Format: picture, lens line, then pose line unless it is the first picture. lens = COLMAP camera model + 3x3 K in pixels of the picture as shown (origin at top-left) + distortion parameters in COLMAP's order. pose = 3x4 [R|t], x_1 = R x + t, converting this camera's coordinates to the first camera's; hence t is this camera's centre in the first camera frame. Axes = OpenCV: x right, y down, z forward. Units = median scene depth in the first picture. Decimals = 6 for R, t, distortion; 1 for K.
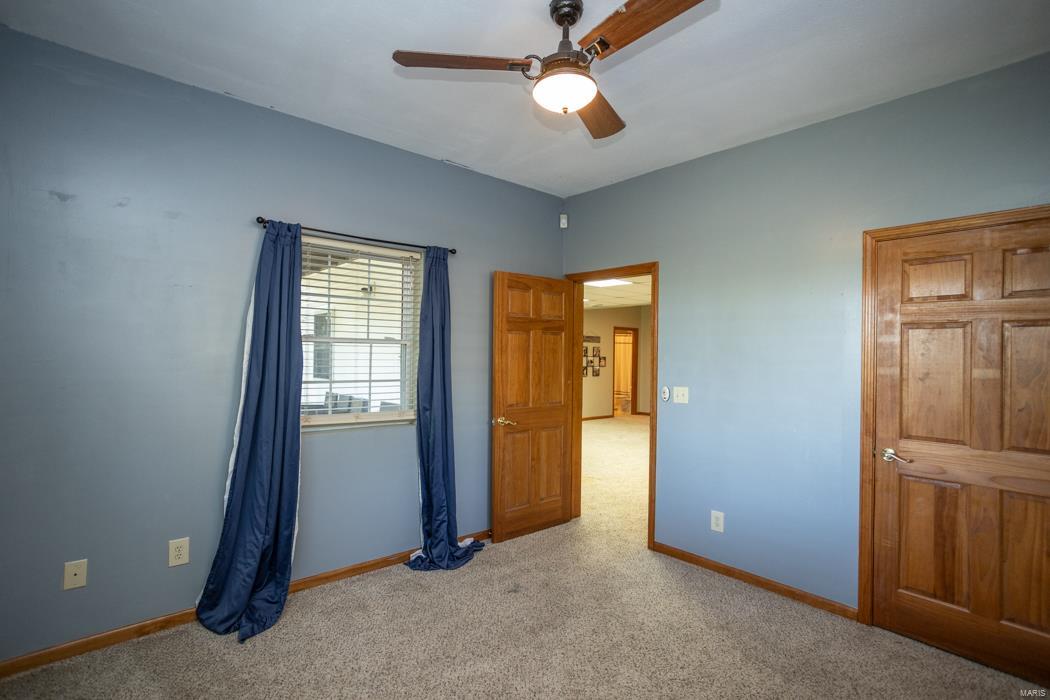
lens RADIAL K [[509.1, 0, 522.0], [0, 509.1, 351.5], [0, 0, 1]] dist [-0.004452, 0.000399]
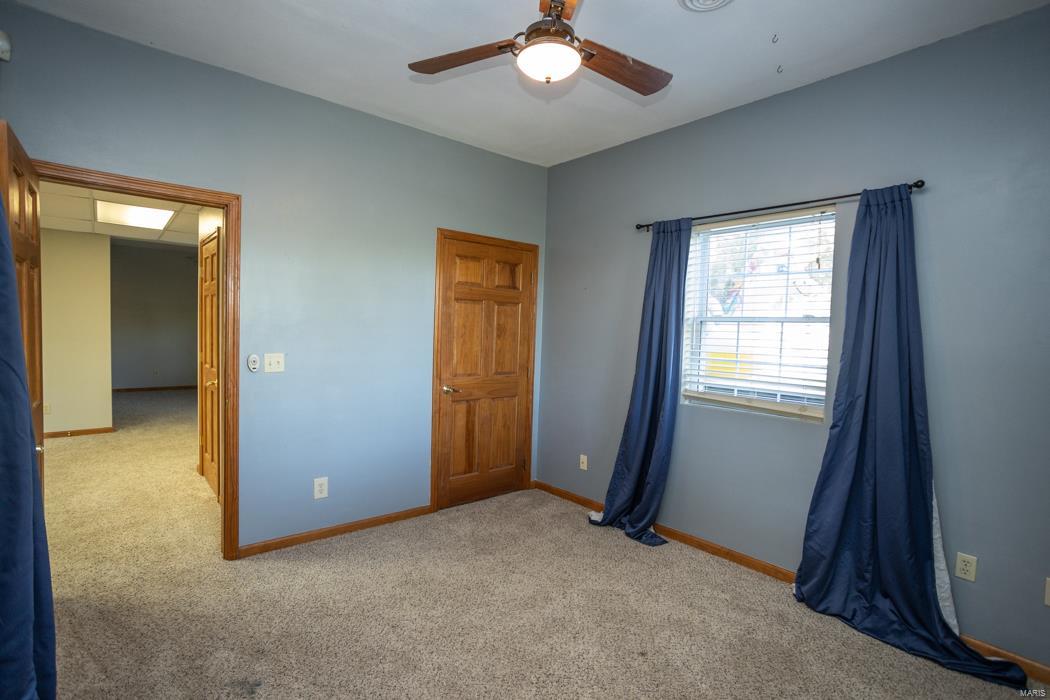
lens RADIAL K [[509.1, 0, 522.1], [0, 509.1, 349.4], [0, 0, 1]] dist [-0.004452, 0.000399]
pose [[0.021307, -0.057222, 0.998134, -0.680085], [-0.037120, 0.997627, 0.057985, -0.002577], [-0.999084, -0.038286, 0.019132, 0.729312]]
